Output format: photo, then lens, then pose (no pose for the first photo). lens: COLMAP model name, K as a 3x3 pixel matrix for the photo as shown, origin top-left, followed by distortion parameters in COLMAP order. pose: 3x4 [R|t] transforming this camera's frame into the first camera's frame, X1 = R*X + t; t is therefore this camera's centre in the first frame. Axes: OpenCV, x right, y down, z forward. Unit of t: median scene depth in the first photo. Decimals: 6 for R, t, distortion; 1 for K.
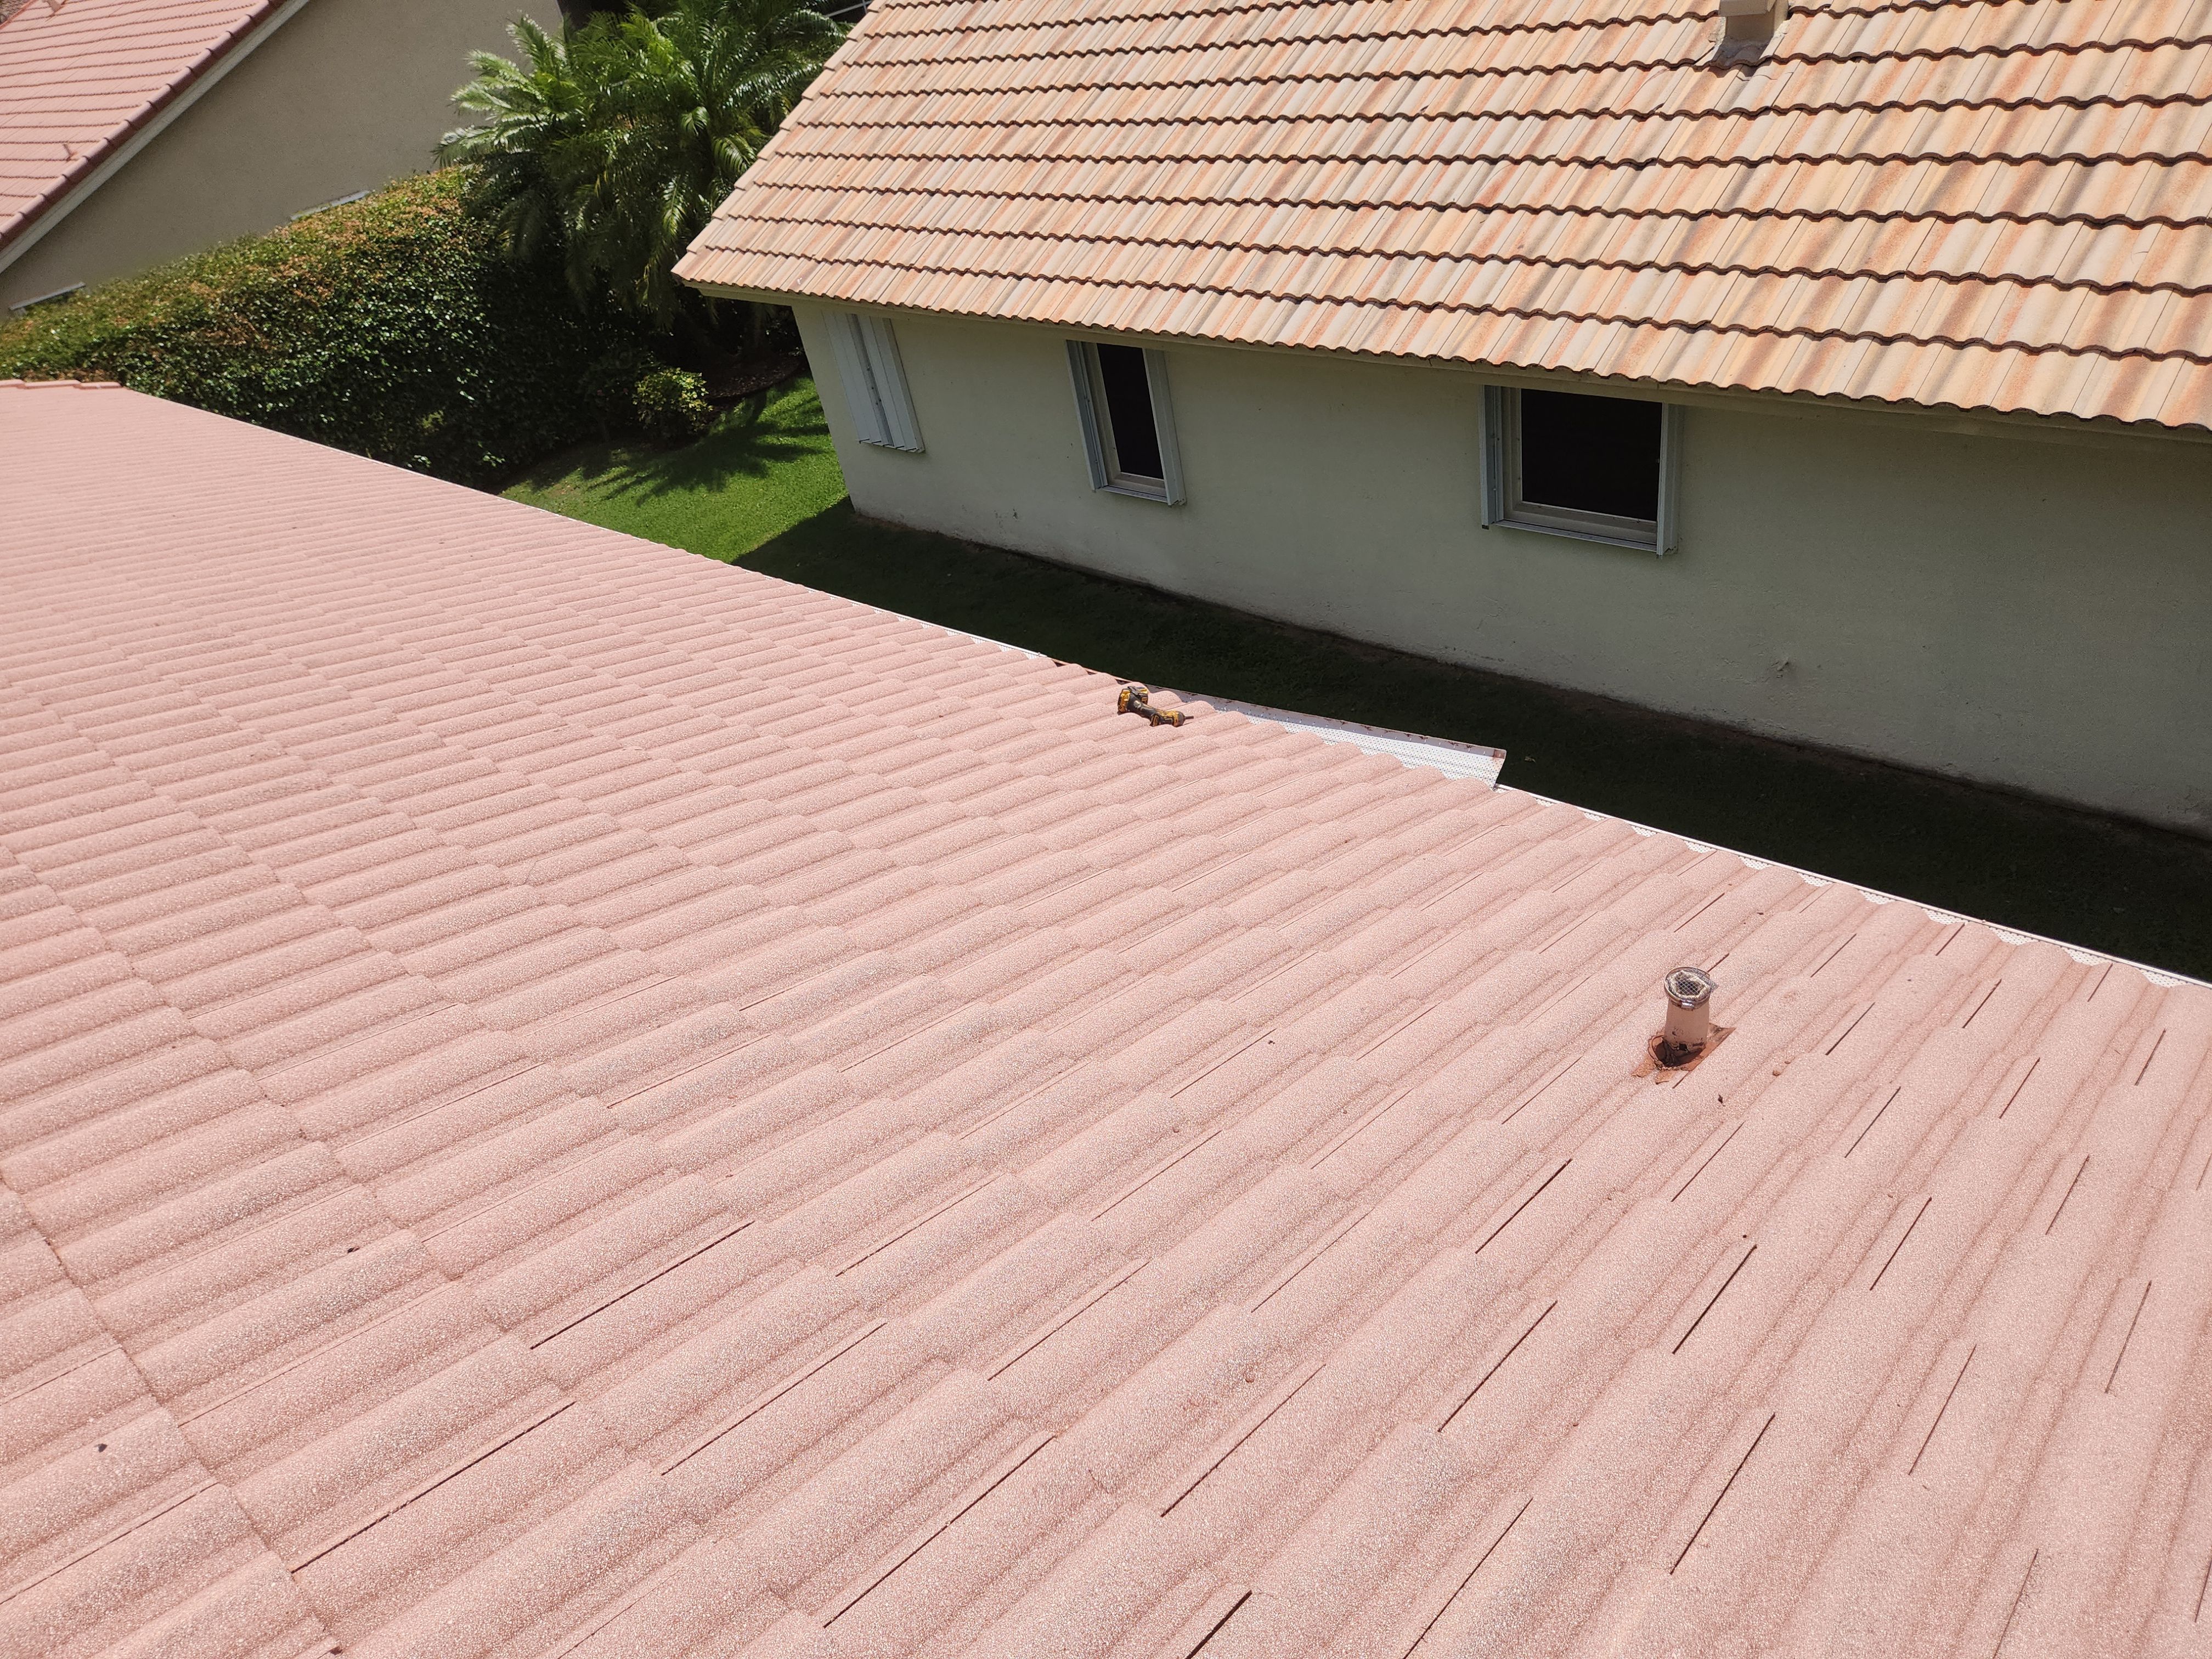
lens RADIAL K [[1486.2, 0, 1141.6], [0, 1486.2, 834.3], [0, 0, 1]] dist [0.074991, -0.065110]
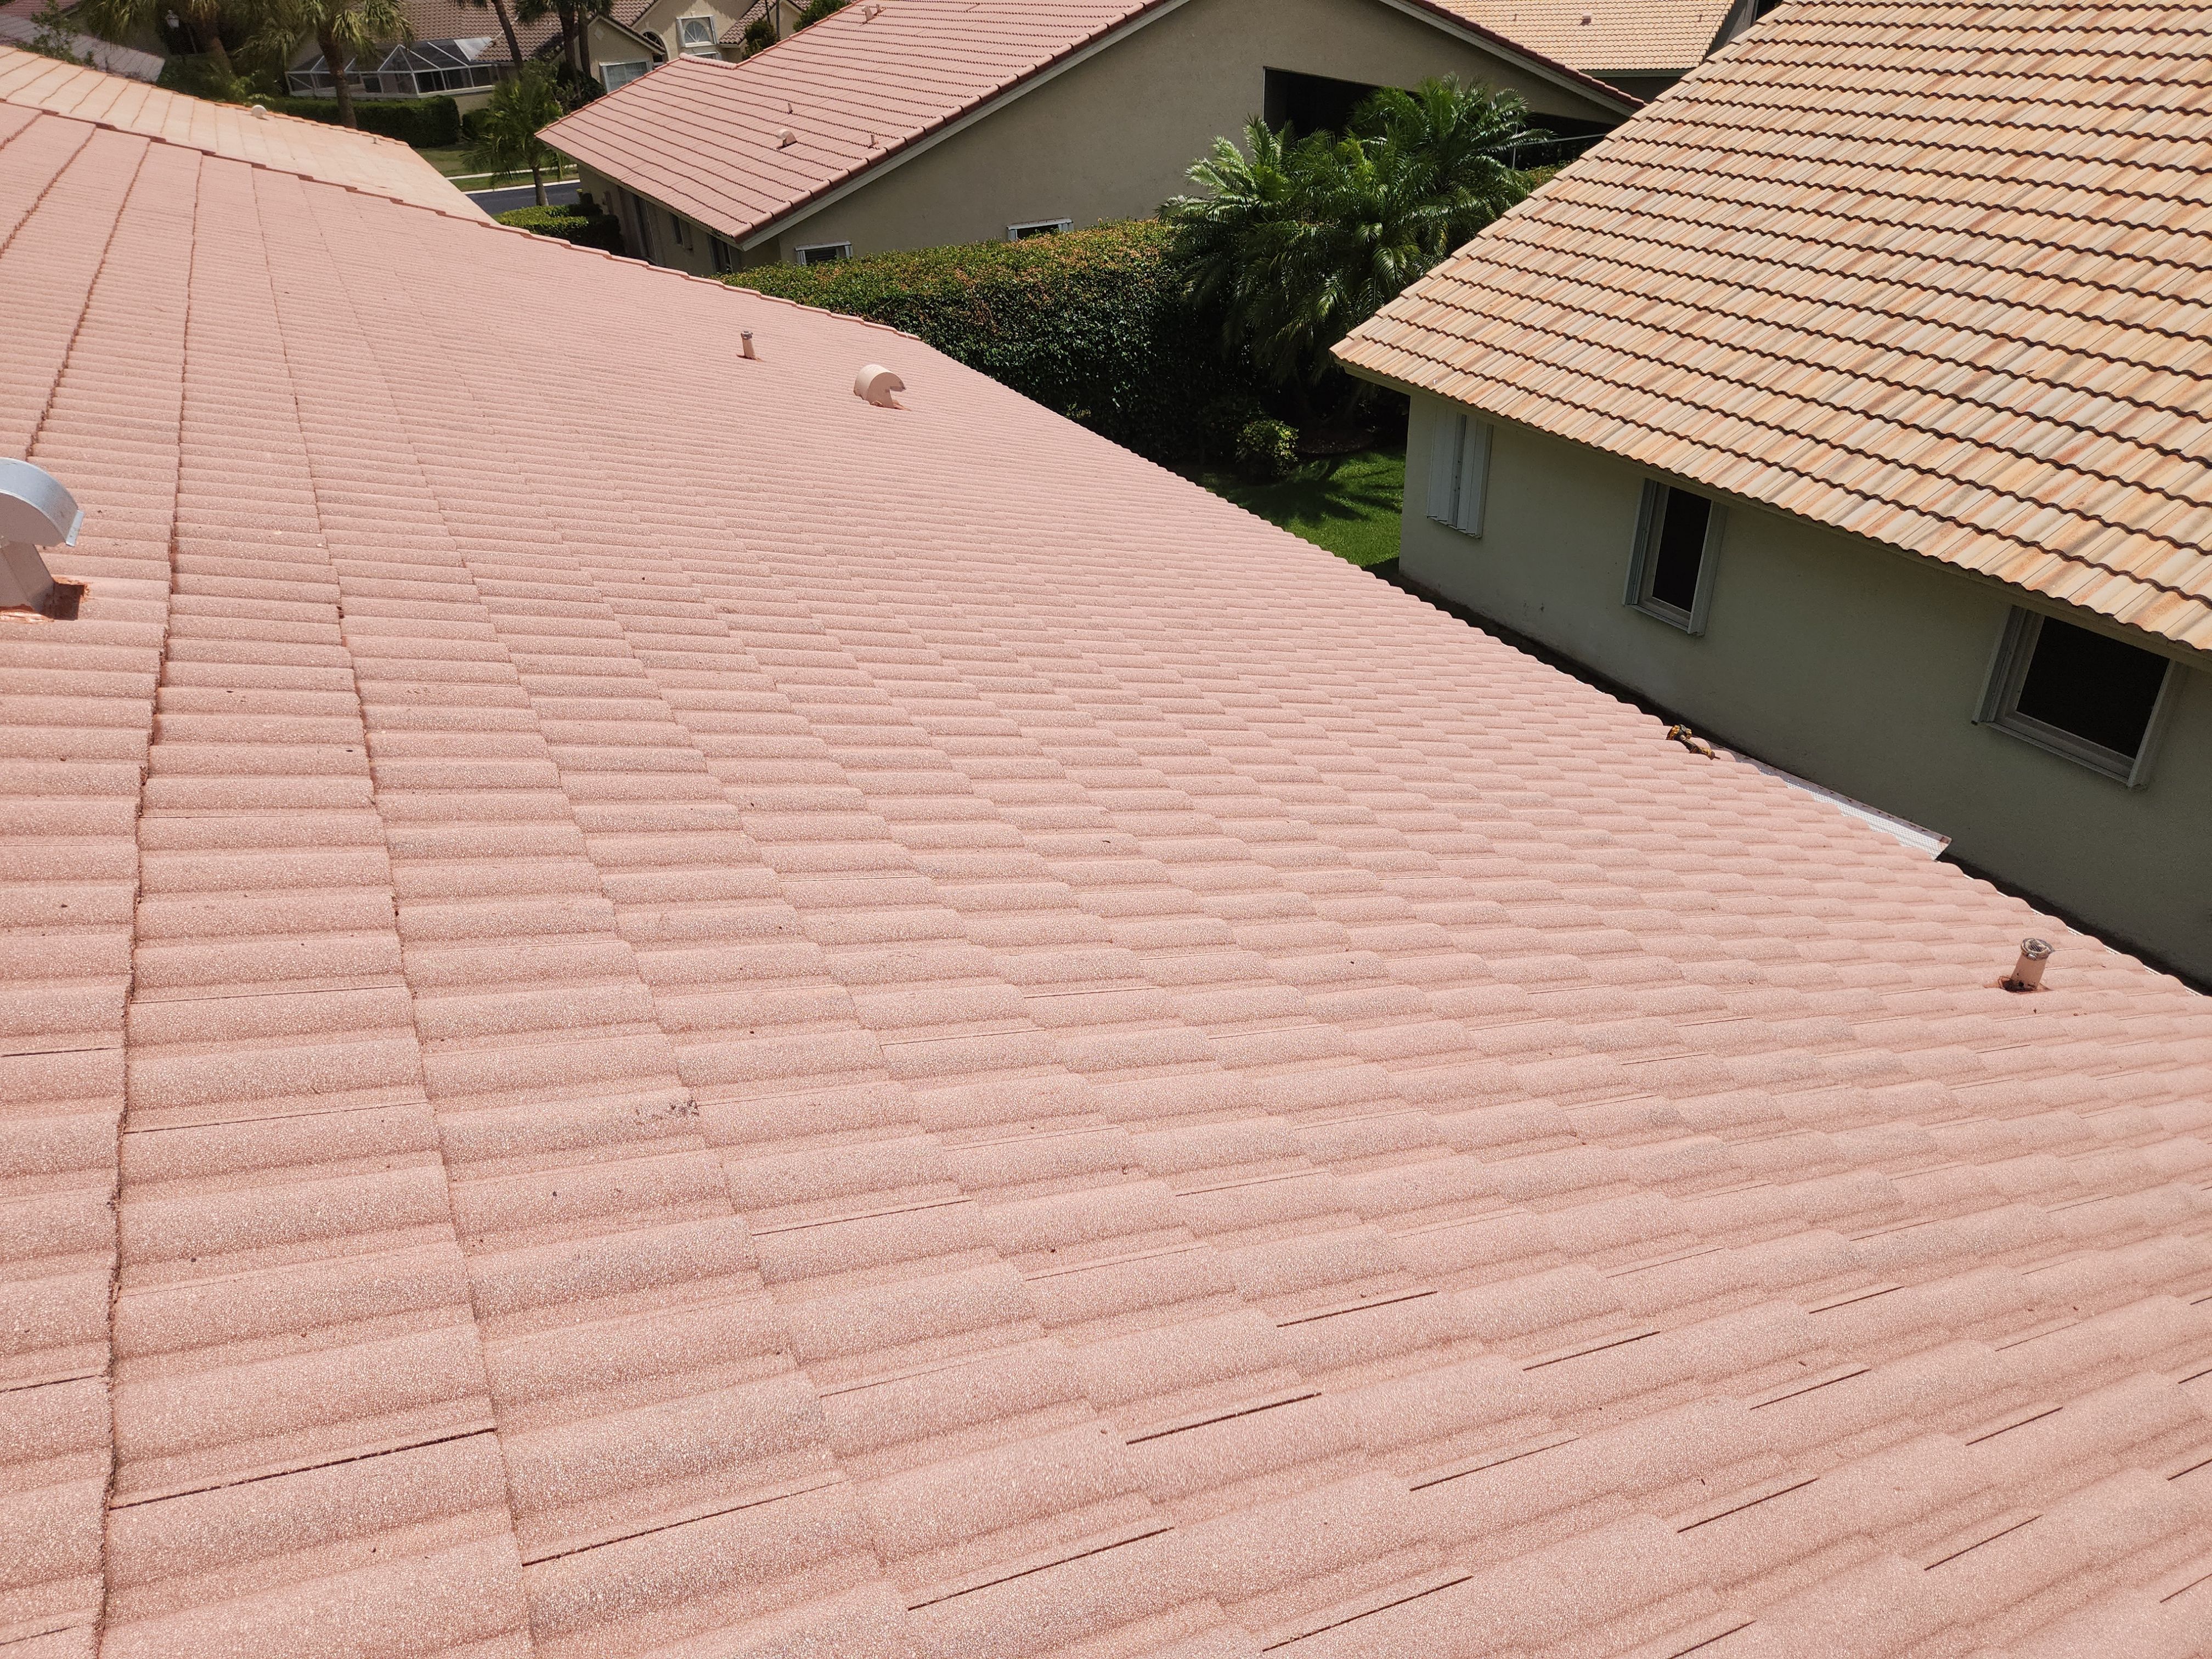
lens RADIAL K [[1486.2, 0, 1141.6], [0, 1486.2, 834.3], [0, 0, 1]] dist [0.074991, -0.065110]
pose [[0.921272, 0.308458, -0.236877, -0.056074], [-0.321115, 0.946908, -0.015845, 0.095453], [0.219413, 0.090662, 0.971410, -0.251797]]
